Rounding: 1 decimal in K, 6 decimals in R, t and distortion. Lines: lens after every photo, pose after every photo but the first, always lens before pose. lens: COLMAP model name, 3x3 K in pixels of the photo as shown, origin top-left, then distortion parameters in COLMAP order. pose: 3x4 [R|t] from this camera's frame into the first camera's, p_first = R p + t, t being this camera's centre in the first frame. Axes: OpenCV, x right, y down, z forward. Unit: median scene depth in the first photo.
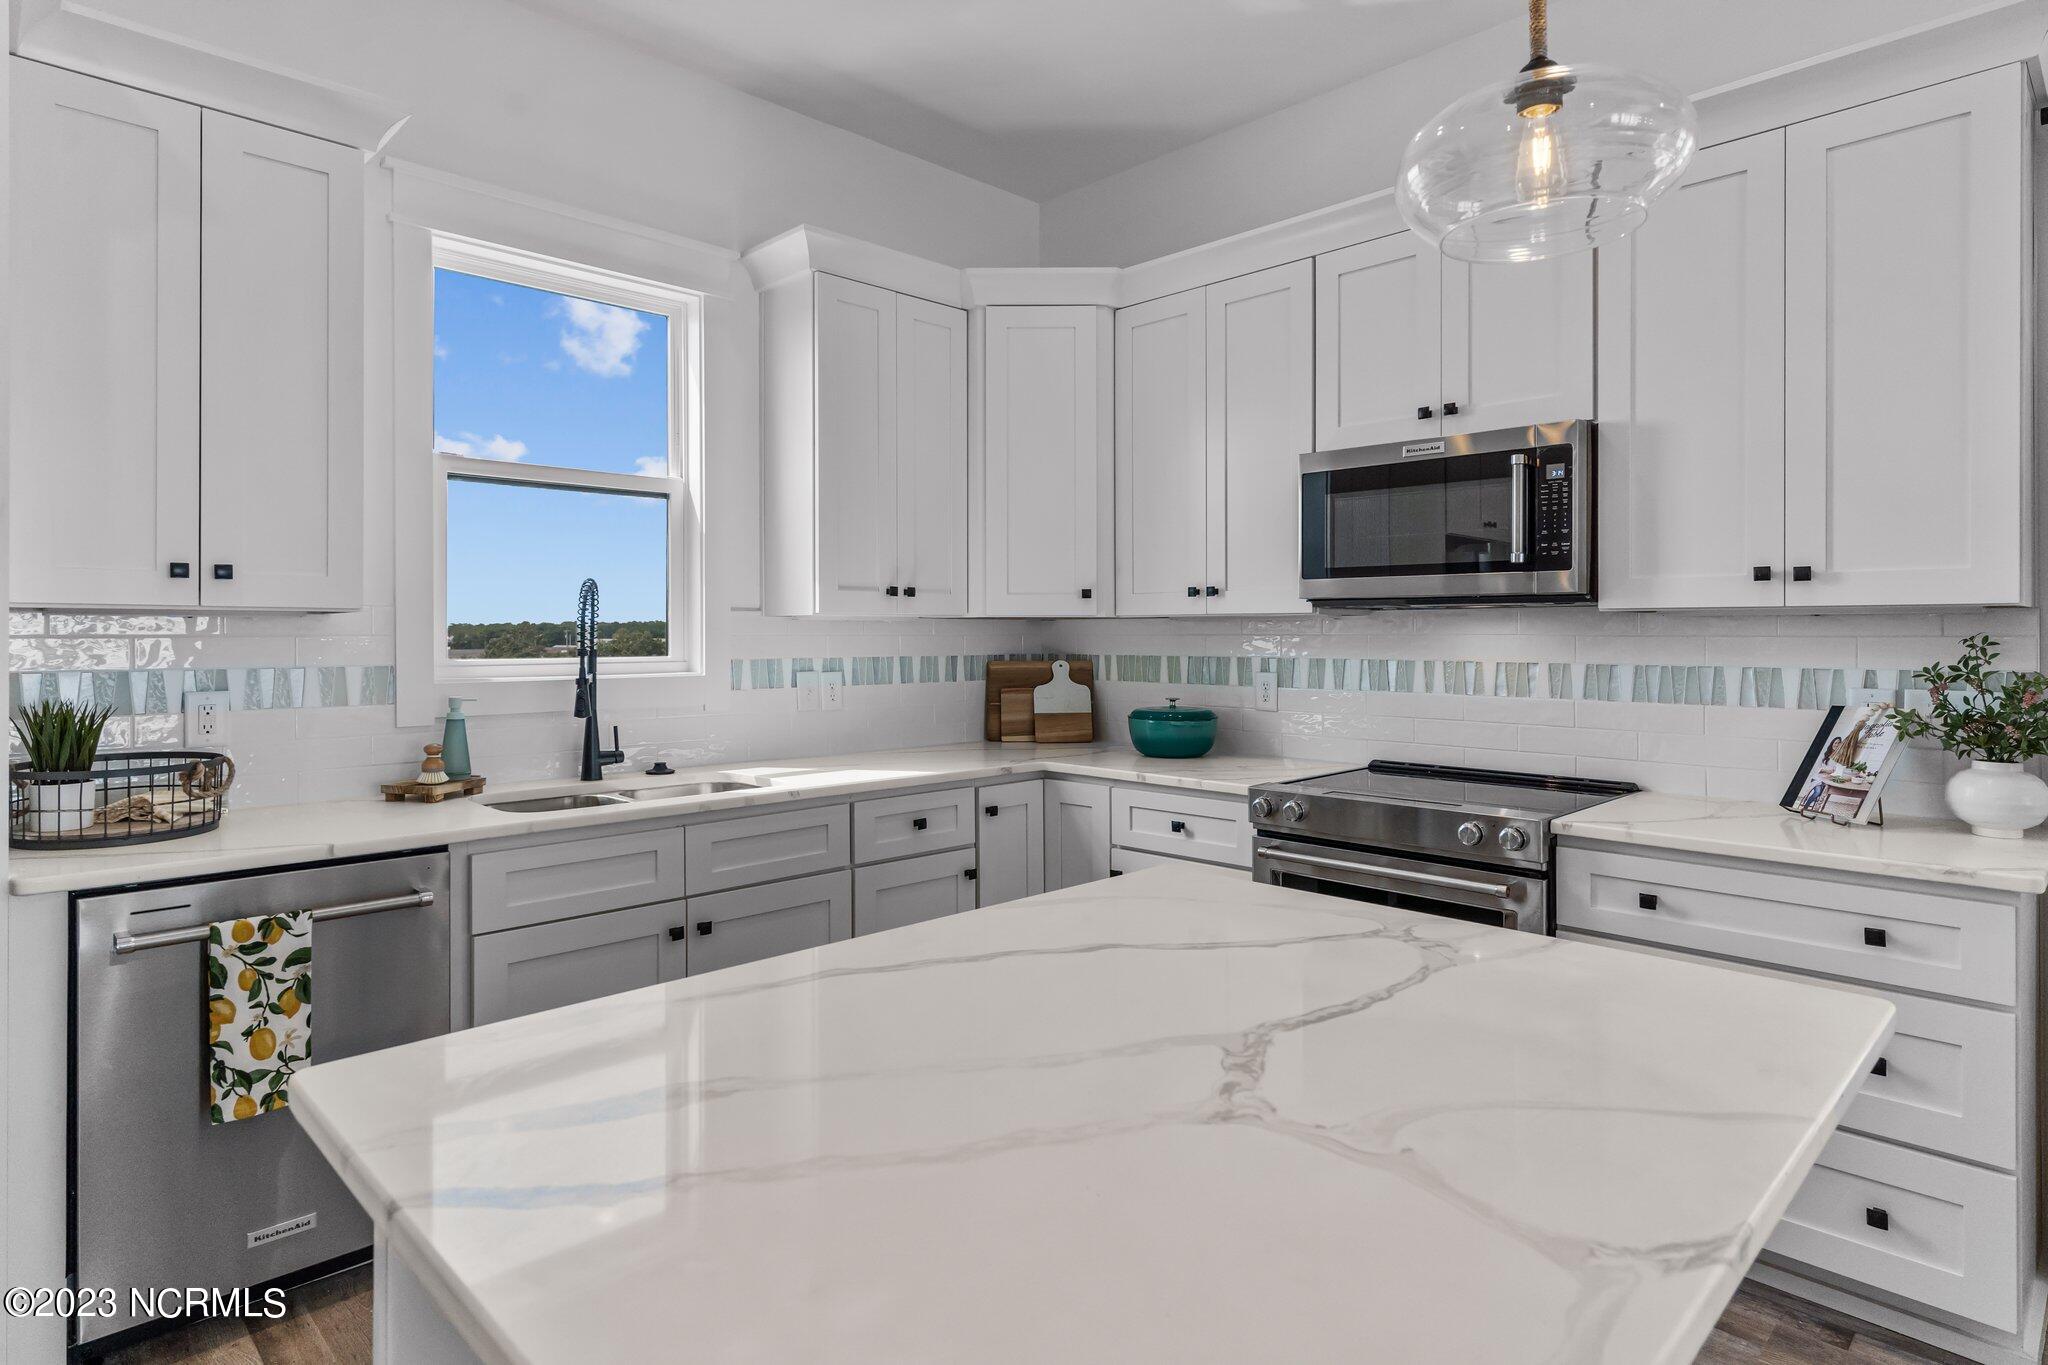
lens RADIAL K [[1094.7, 0, 1034.5], [0, 1094.7, 638.4], [0, 0, 1]] dist [0.002810, -0.003236]
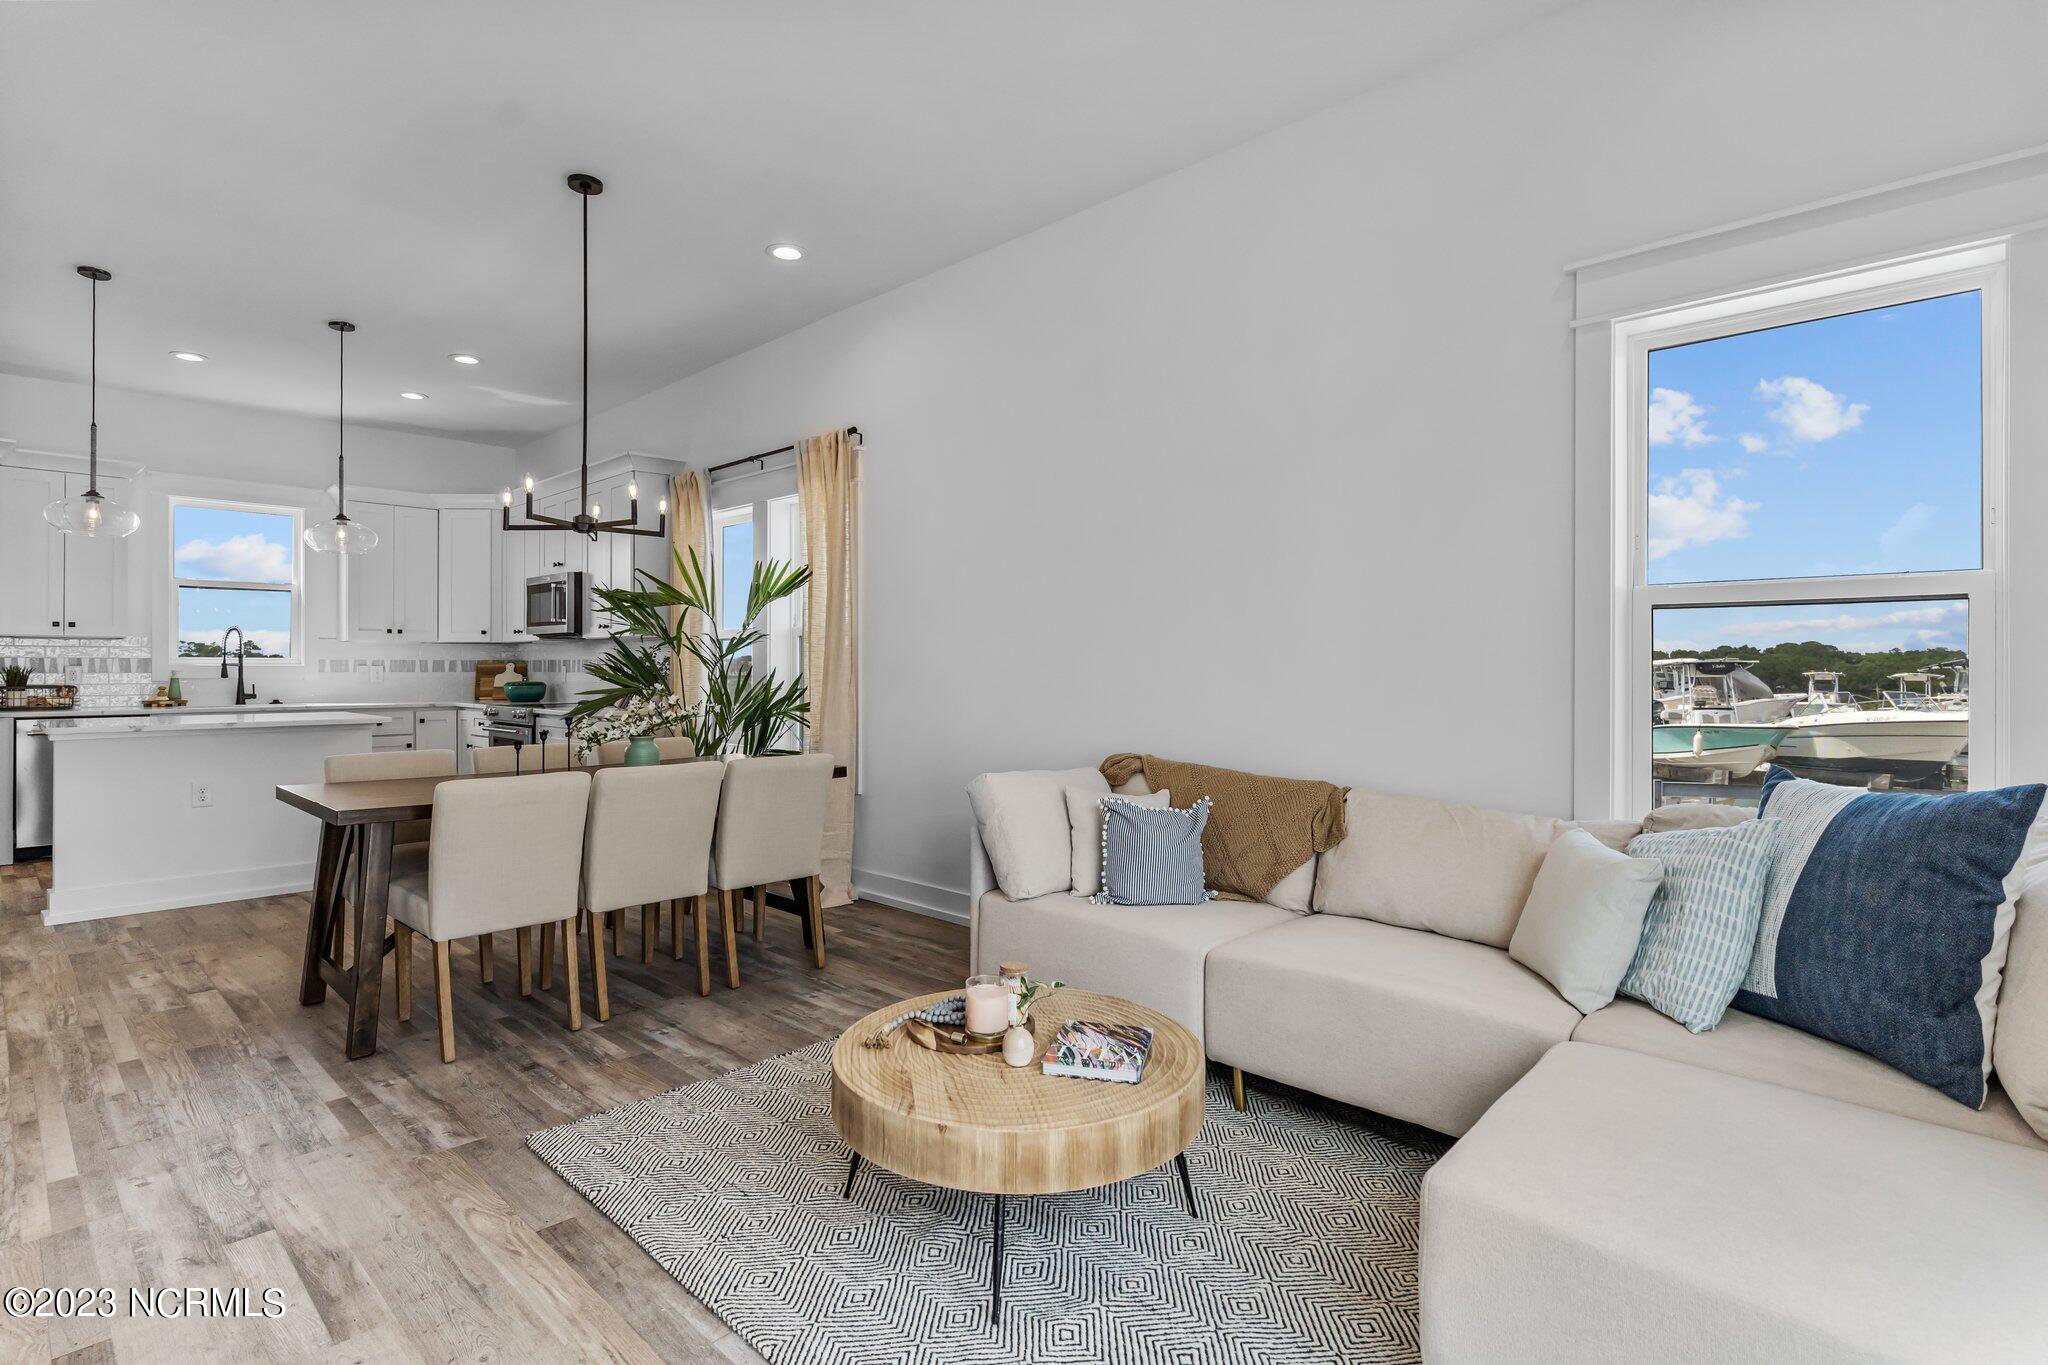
lens RADIAL K [[984.4, 0, 1041.8], [0, 984.4, 661.9], [0, 0, 1]] dist [0.003791, -0.002881]
pose [[0.999411, 0.001114, 0.034312, 1.460687], [-0.000727, 0.999936, -0.011290, 0.056480], [-0.034322, 0.011258, 0.999347, -1.440048]]
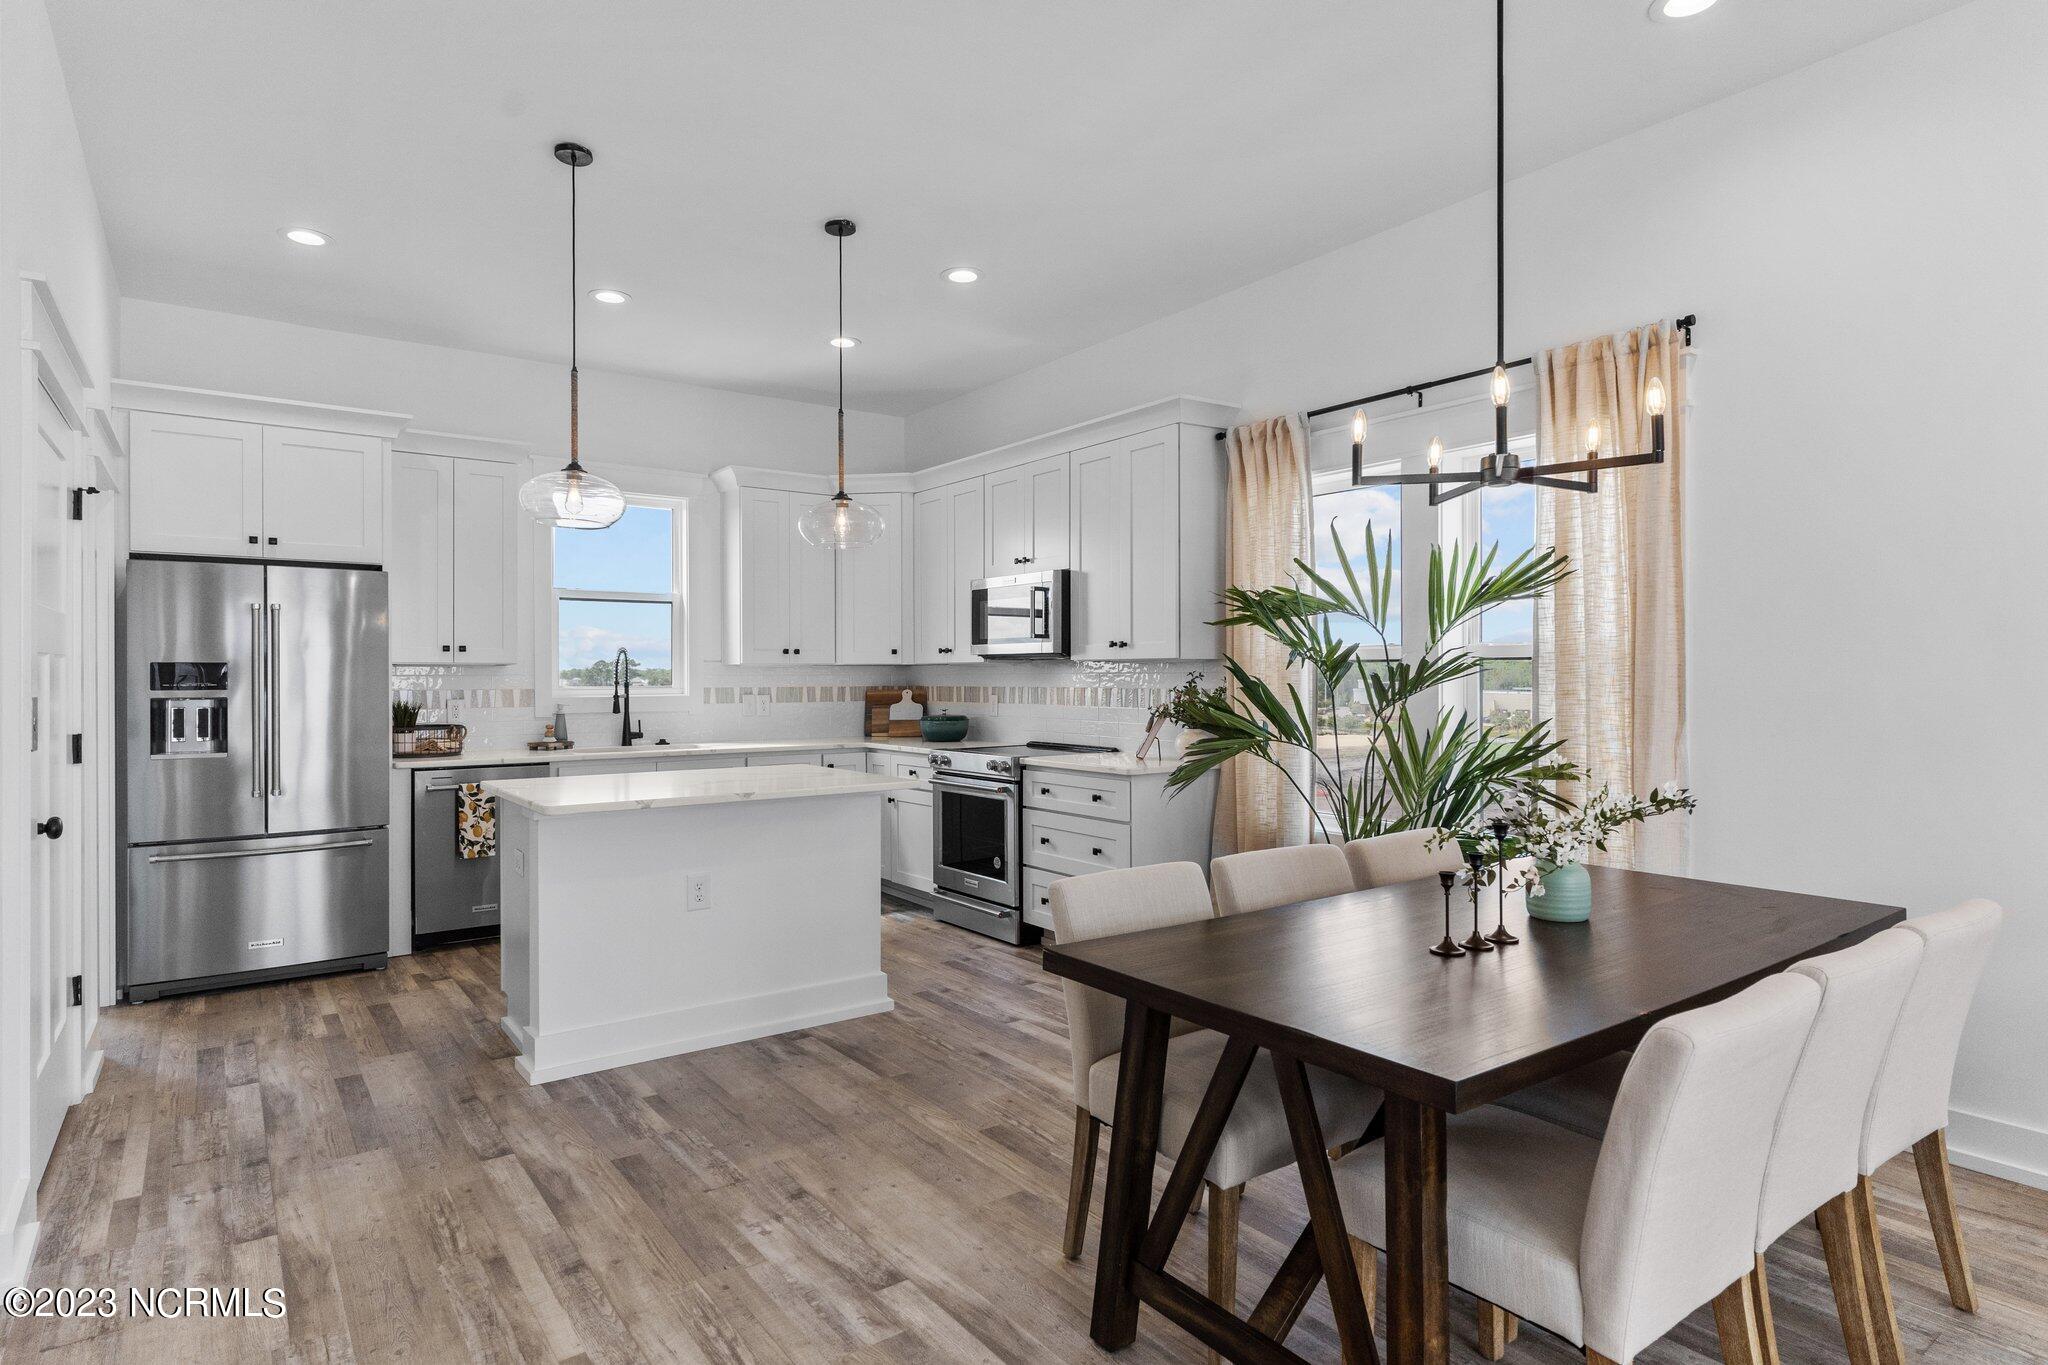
lens RADIAL K [[1094.7, 0, 1041.4], [0, 1094.7, 678.5], [0, 0, 1]] dist [0.002810, -0.003236]
pose [[0.989981, -0.002727, -0.141176, 0.678533], [0.002332, 0.999993, -0.002961, 0.012333], [0.141183, 0.002603, 0.989980, -0.951360]]
